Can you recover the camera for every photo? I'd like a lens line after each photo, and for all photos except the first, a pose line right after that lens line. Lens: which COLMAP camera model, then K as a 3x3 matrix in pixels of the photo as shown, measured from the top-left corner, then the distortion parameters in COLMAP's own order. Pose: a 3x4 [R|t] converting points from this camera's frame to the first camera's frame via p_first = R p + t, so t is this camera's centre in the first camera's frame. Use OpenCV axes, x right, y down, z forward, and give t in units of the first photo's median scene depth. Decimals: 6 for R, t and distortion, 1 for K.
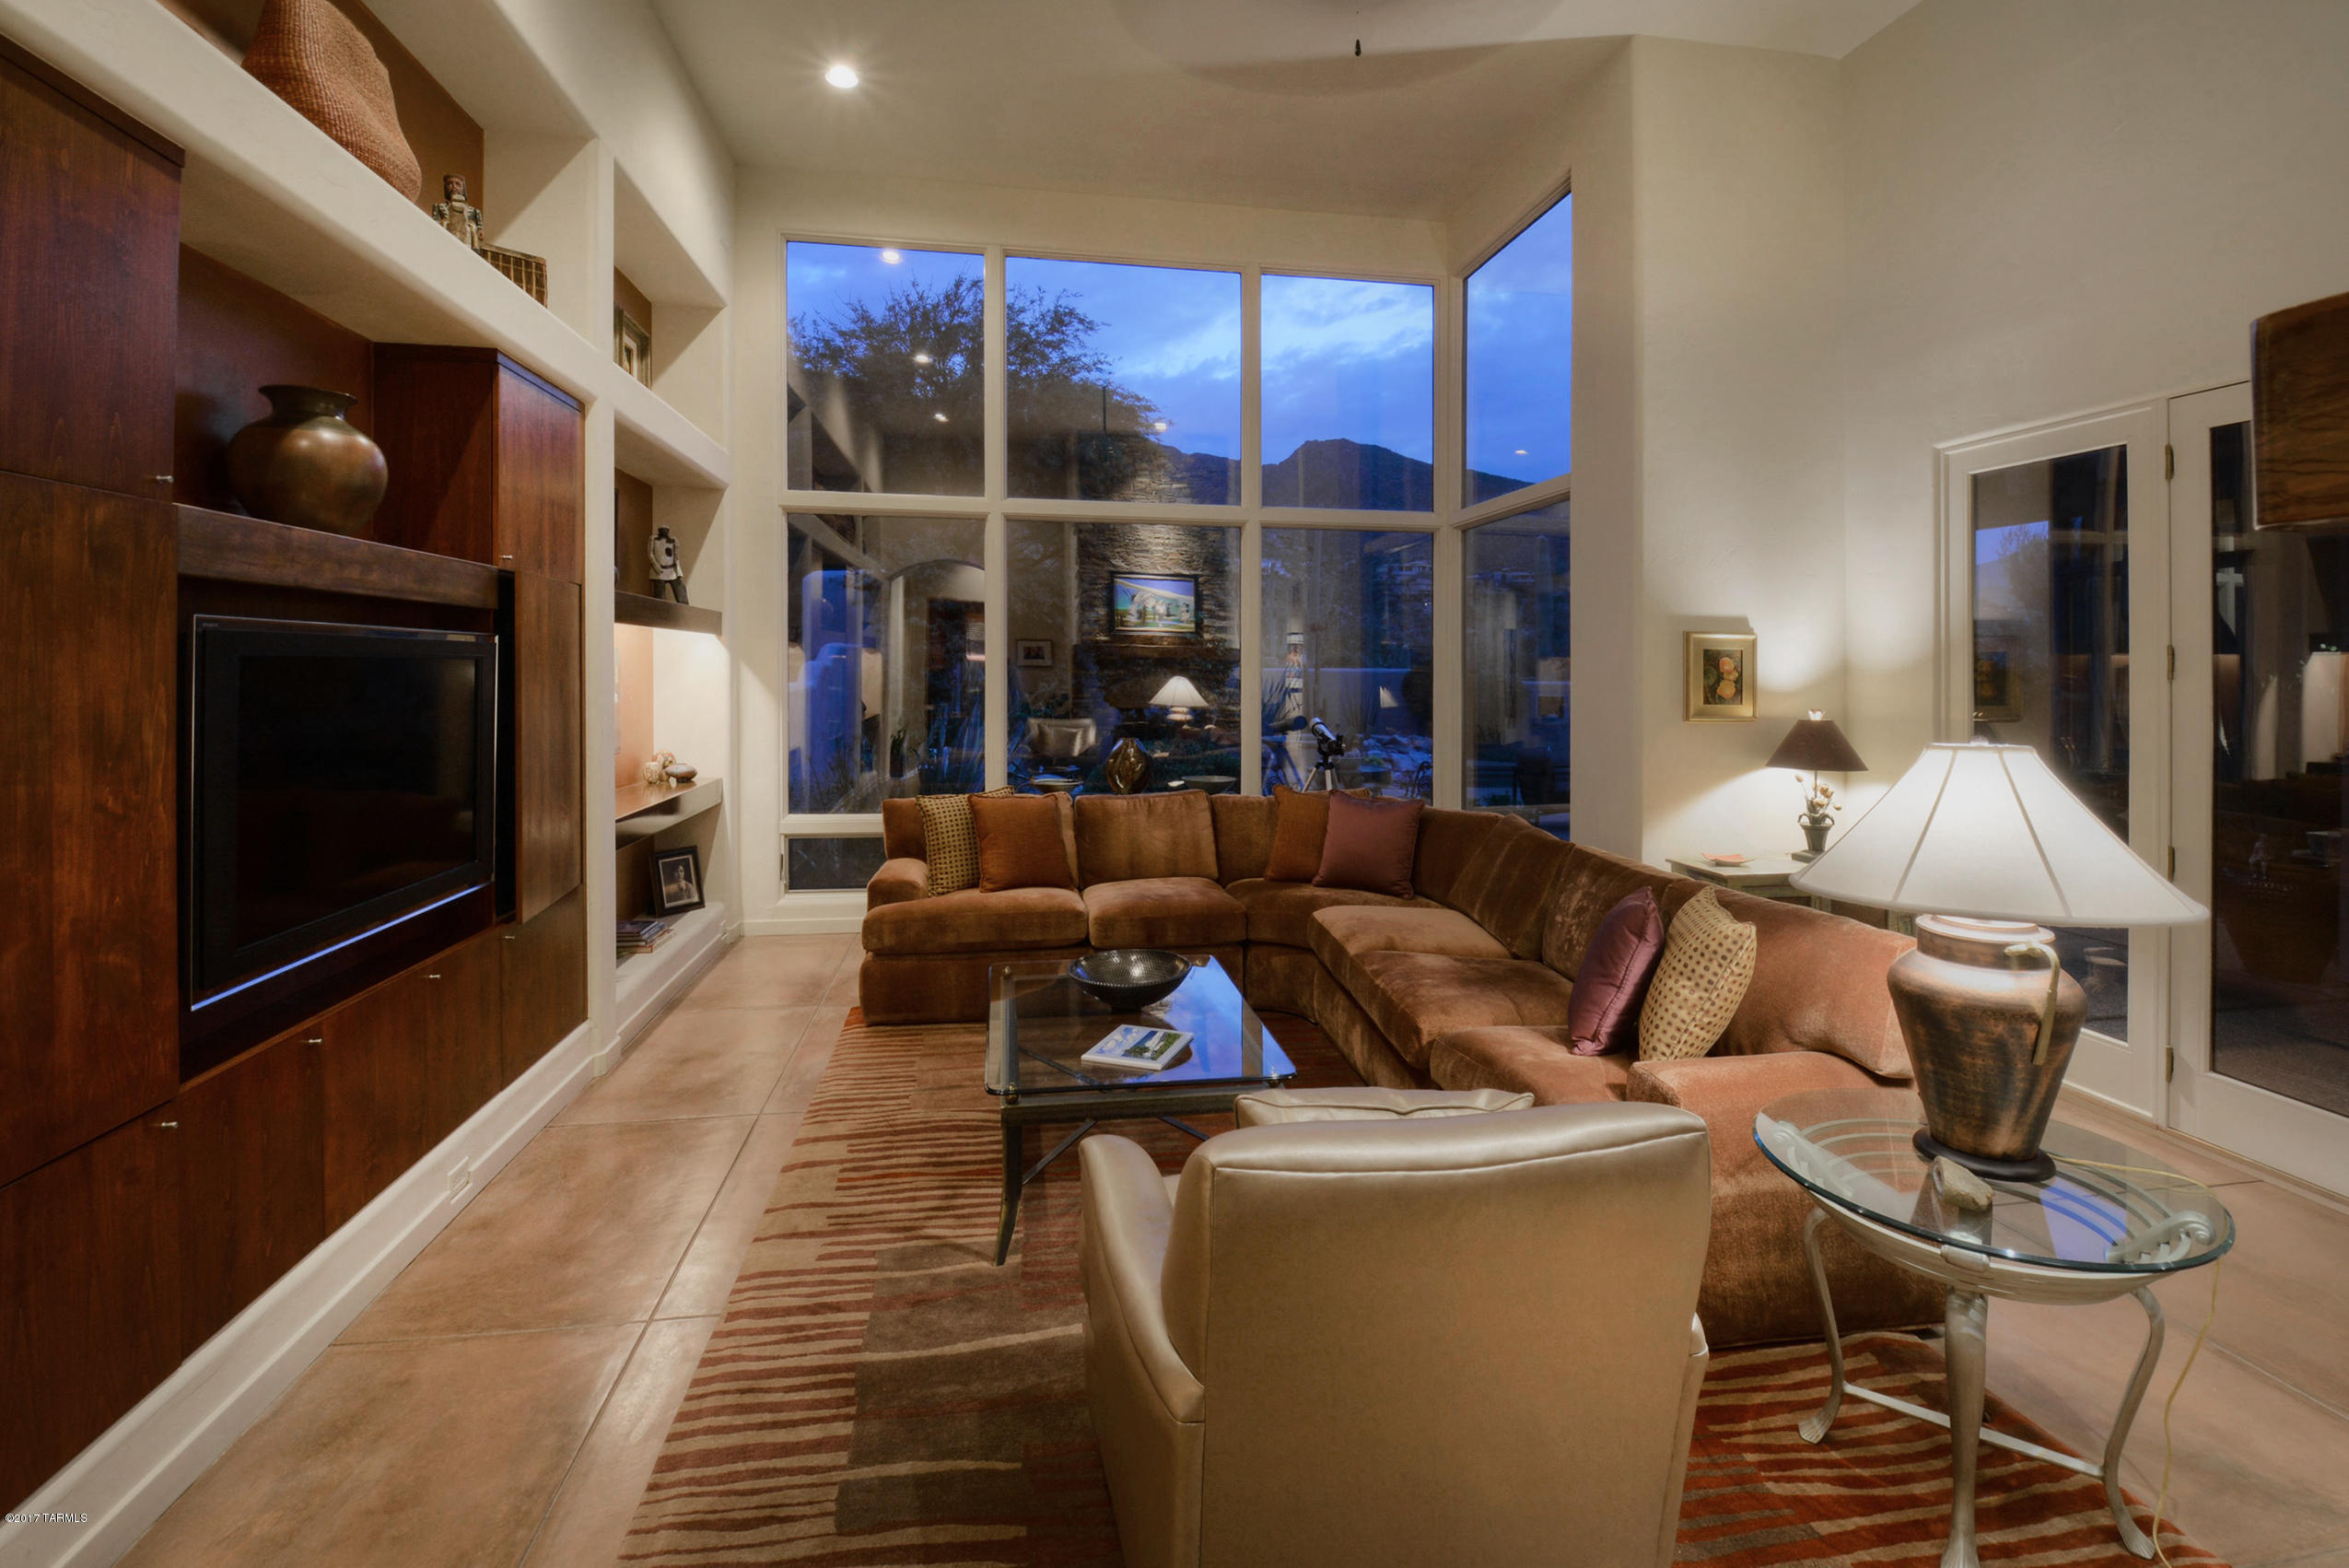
lens RADIAL K [[1103.1, 0, 1185.9], [0, 1103.1, 739.4], [0, 0, 1]] dist [0.004647, -0.012094]
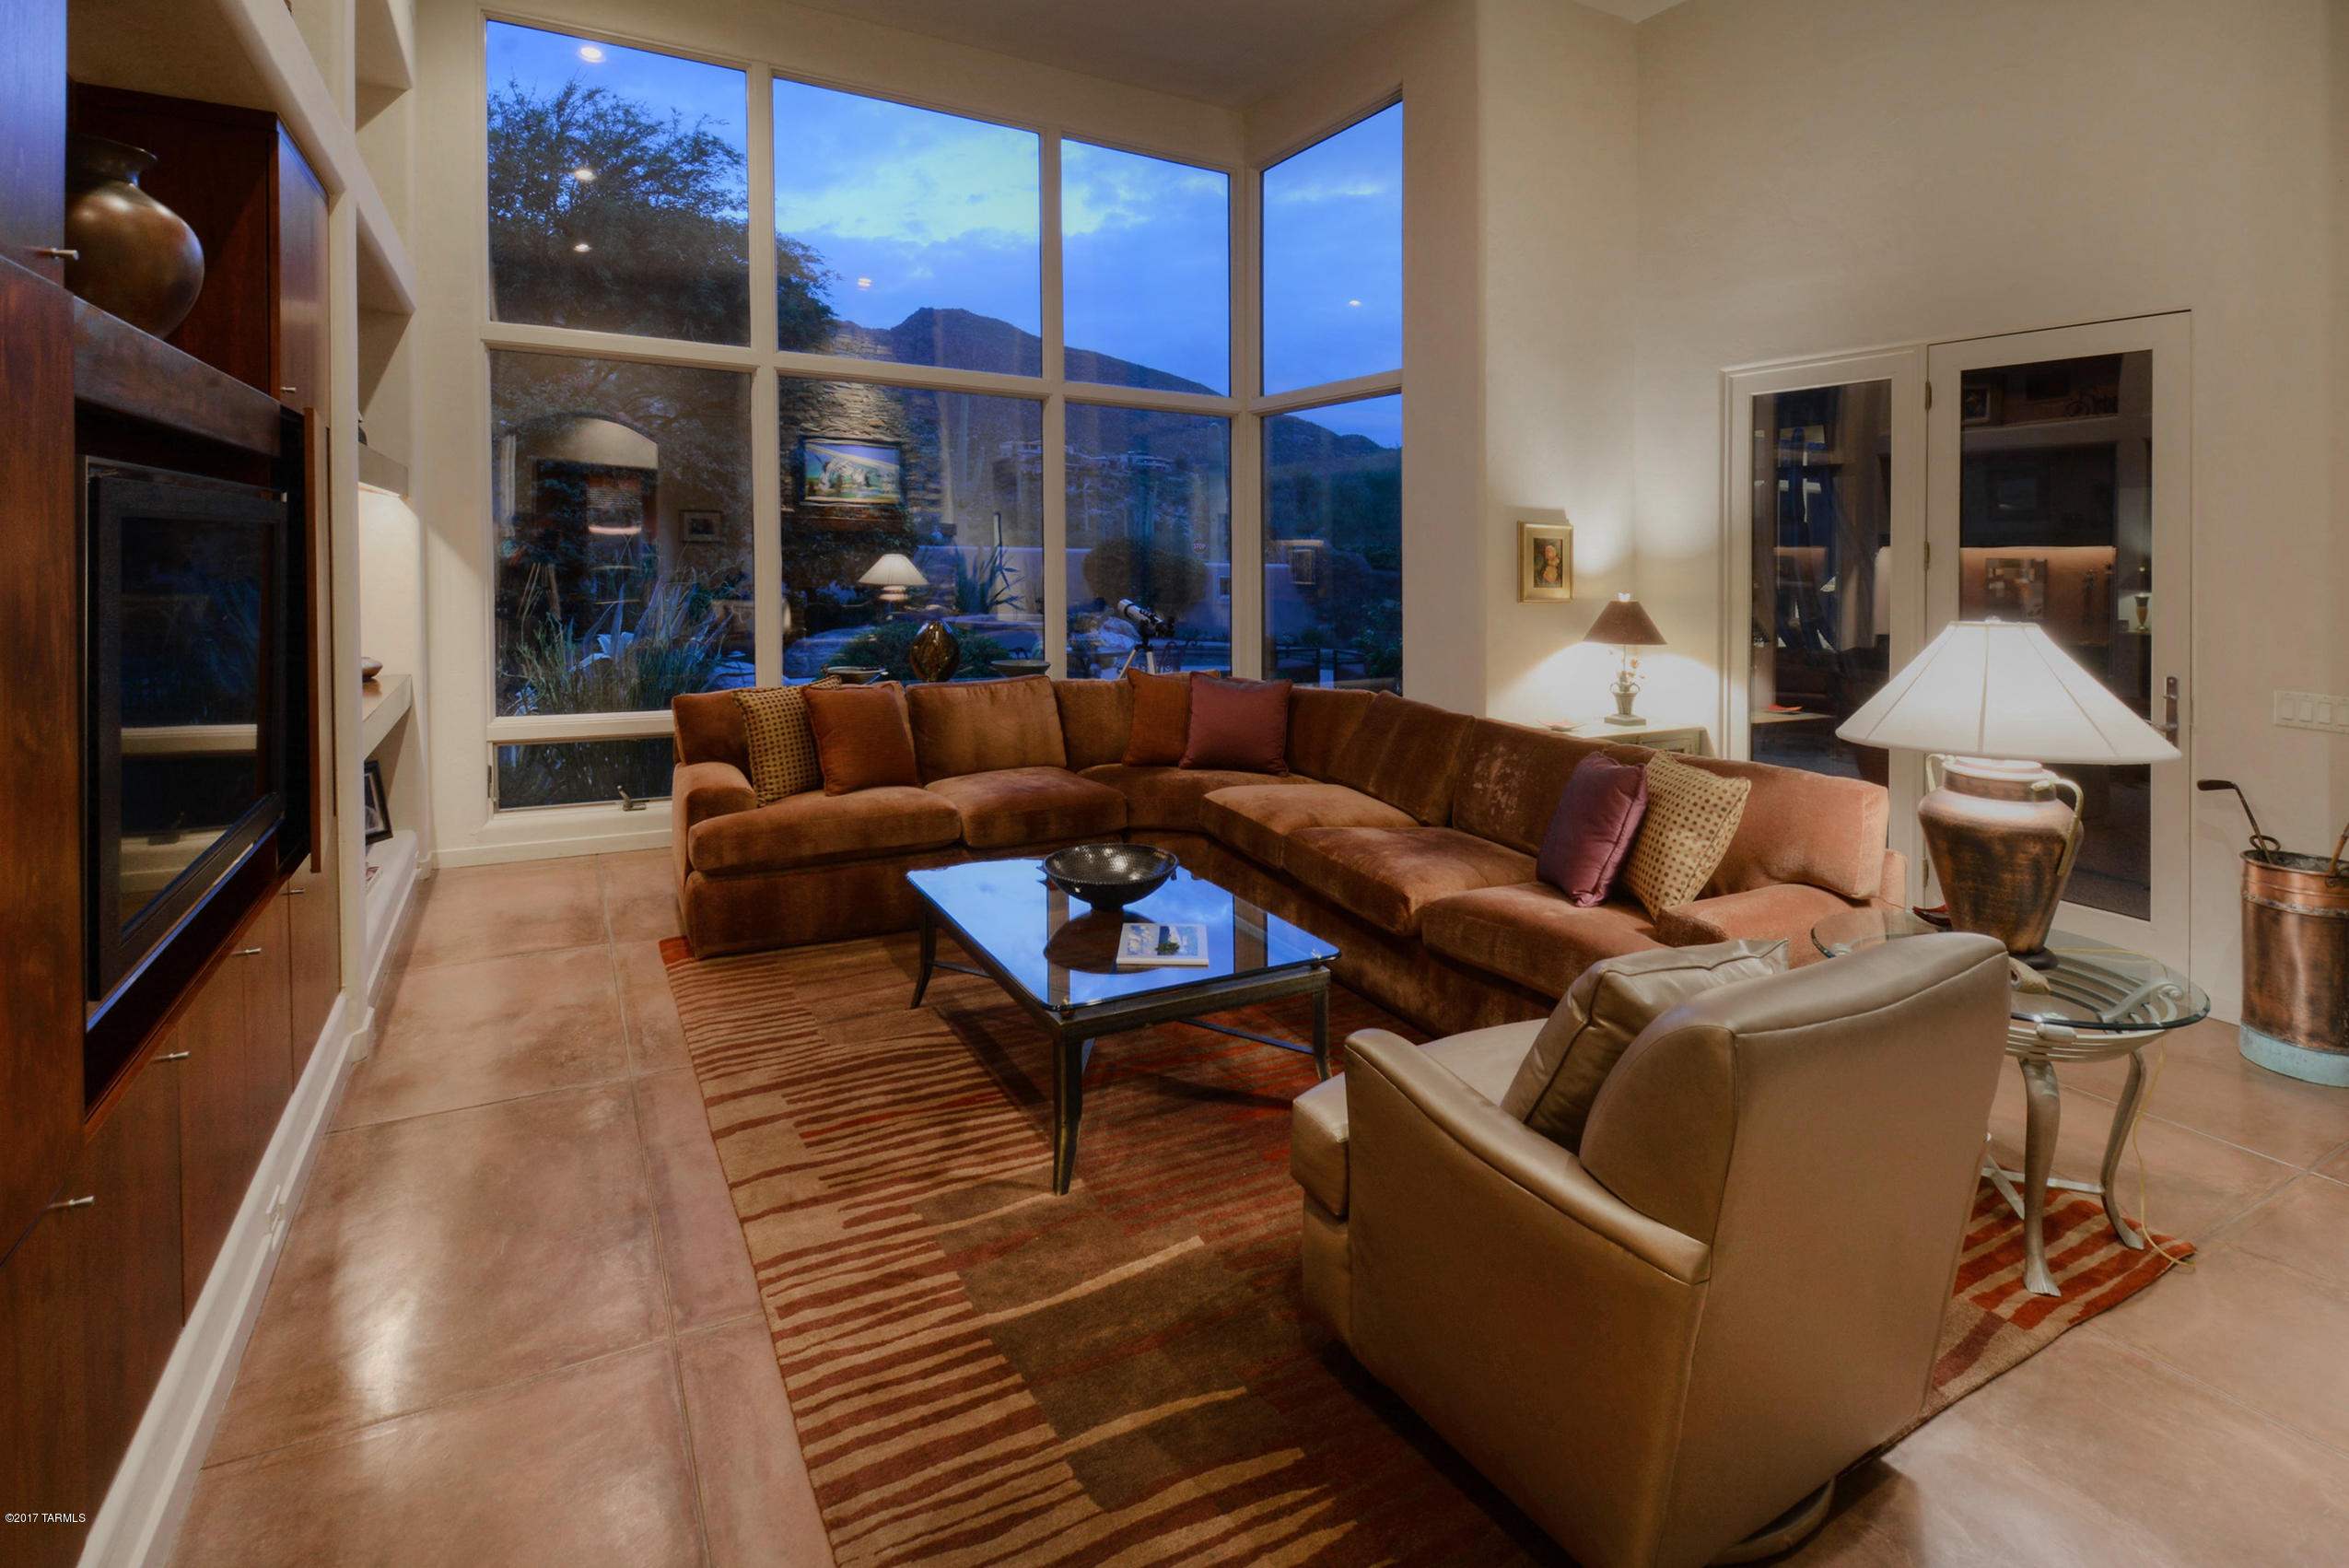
lens RADIAL K [[1123.3, 0, 1218.1], [0, 1123.3, 630.6], [0, 0, 1]] dist [0.000544, -0.000331]
pose [[0.939203, -0.011327, 0.343176, -0.317277], [0.007775, 0.999901, 0.011725, -0.004849], [-0.343275, -0.008344, 0.939198, 0.065907]]
